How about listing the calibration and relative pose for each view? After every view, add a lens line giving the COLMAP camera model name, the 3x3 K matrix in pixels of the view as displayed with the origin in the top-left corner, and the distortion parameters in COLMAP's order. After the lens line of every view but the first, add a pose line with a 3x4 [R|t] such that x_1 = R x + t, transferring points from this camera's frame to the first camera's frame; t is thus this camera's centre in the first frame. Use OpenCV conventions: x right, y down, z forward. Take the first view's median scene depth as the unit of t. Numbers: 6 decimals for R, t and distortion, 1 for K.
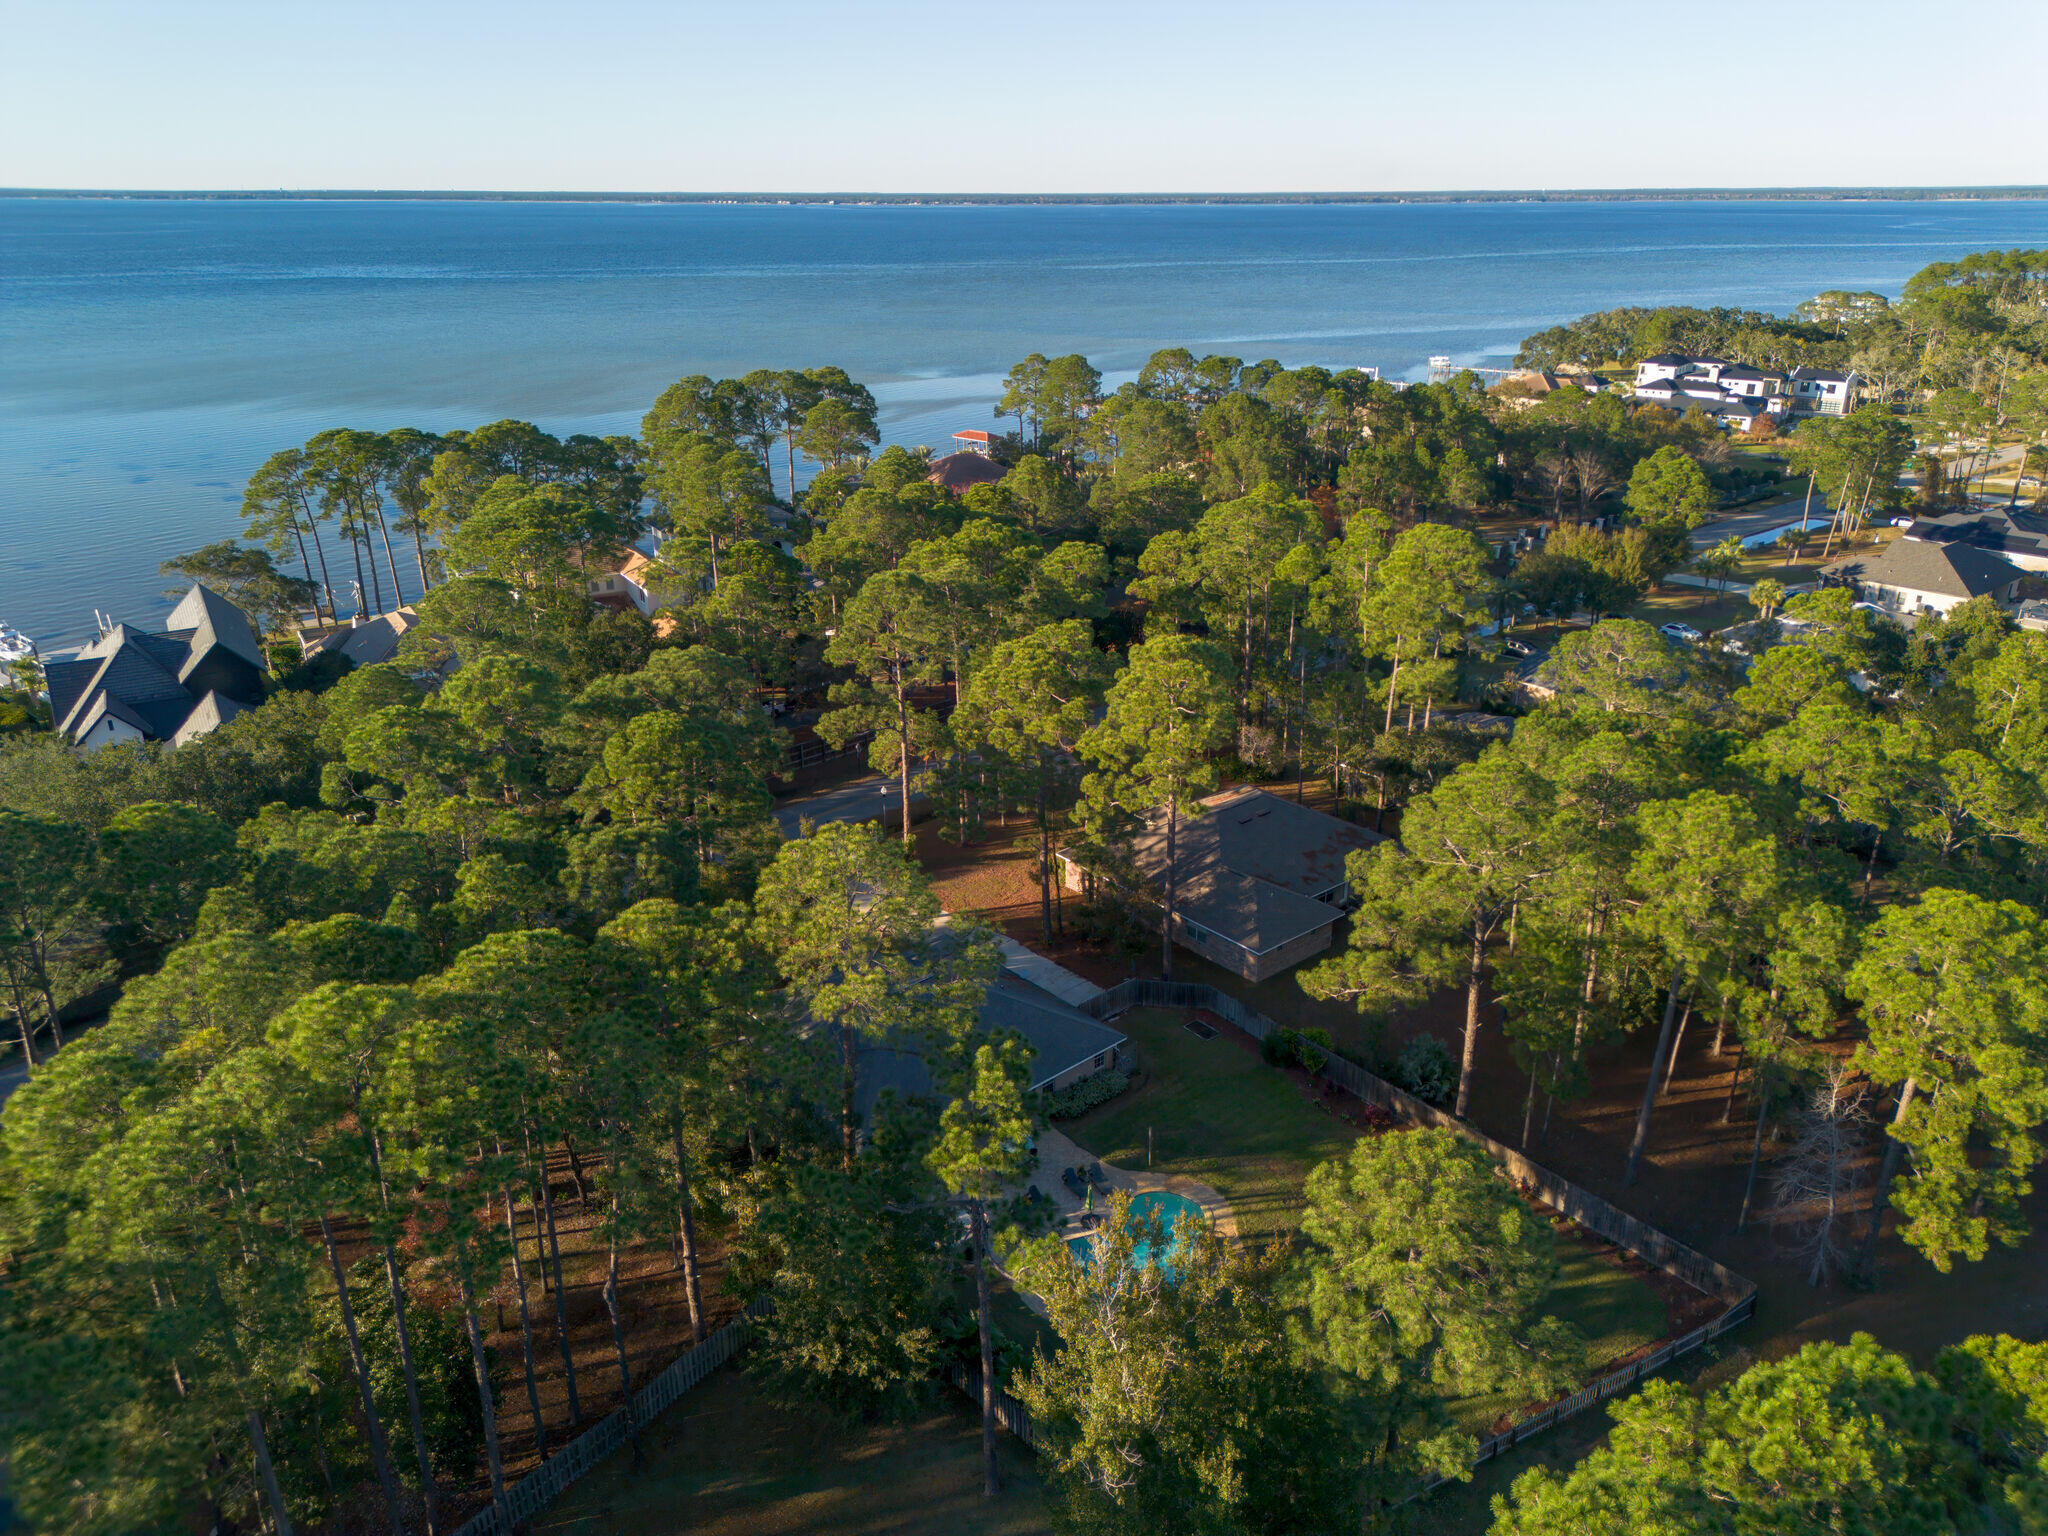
lens RADIAL K [[1444.6, 0, 1024.0], [0, 1444.6, 768.0], [0, 0, 1]] dist [0.070444, -0.059971]
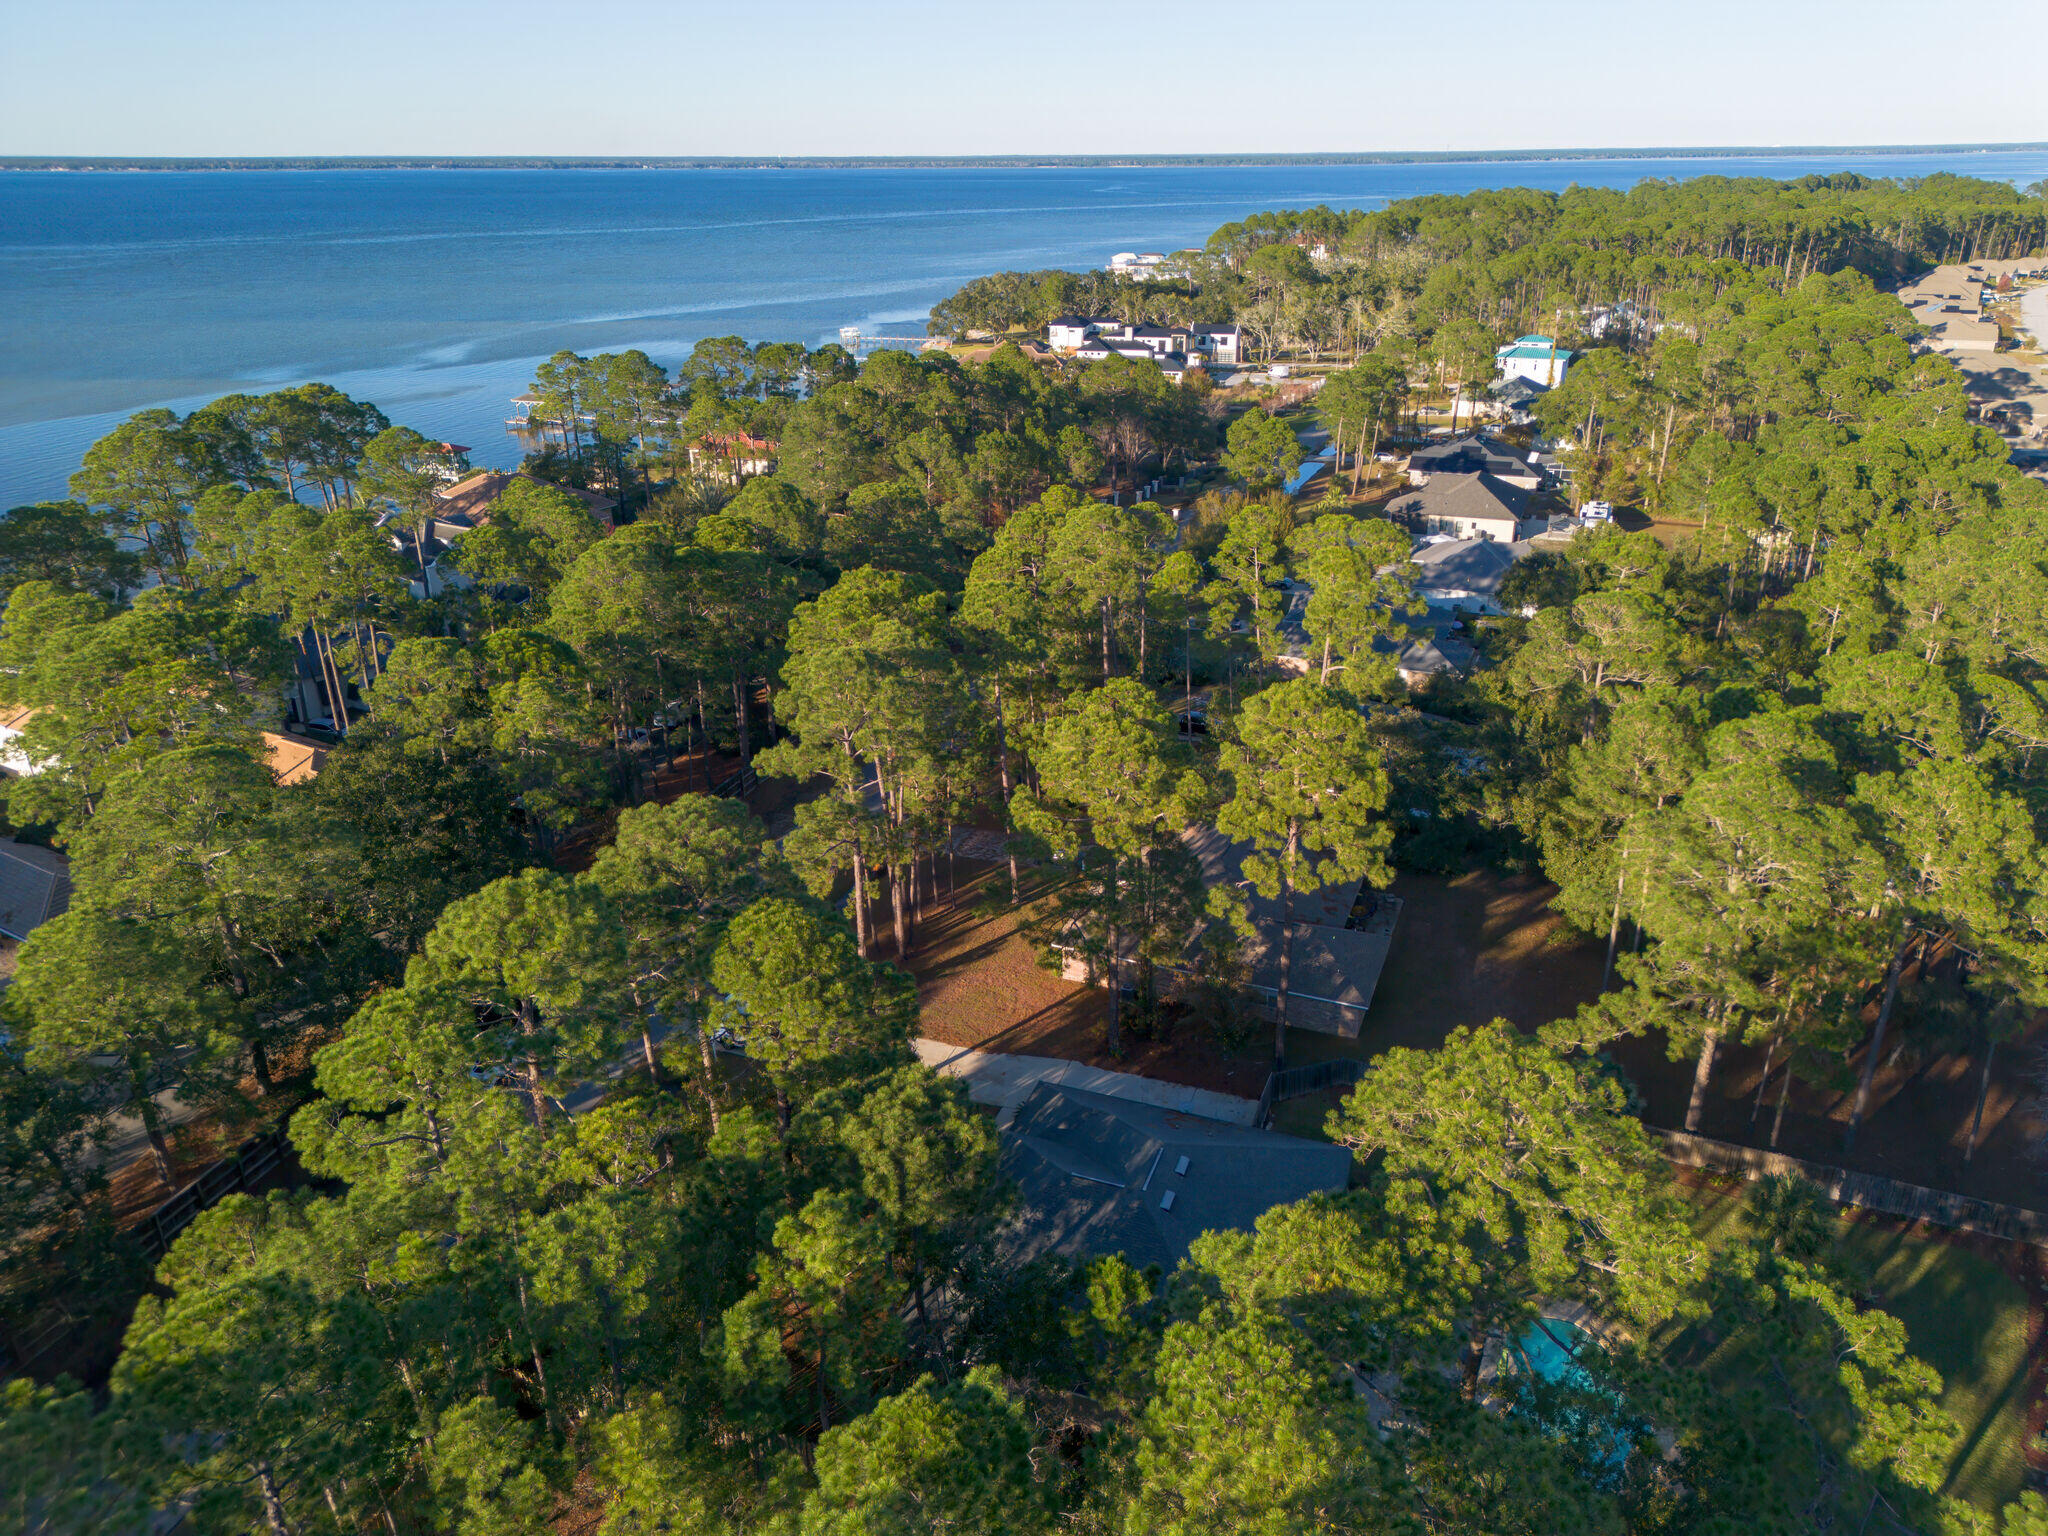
lens RADIAL K [[1444.6, 0, 1024.0], [0, 1444.6, 768.0], [0, 0, 1]] dist [0.070444, -0.059971]
pose [[0.884047, -0.186761, 0.428465, -0.118154], [0.178036, 0.982146, 0.060764, -0.034316], [-0.432163, 0.022564, 0.901513, 0.080178]]
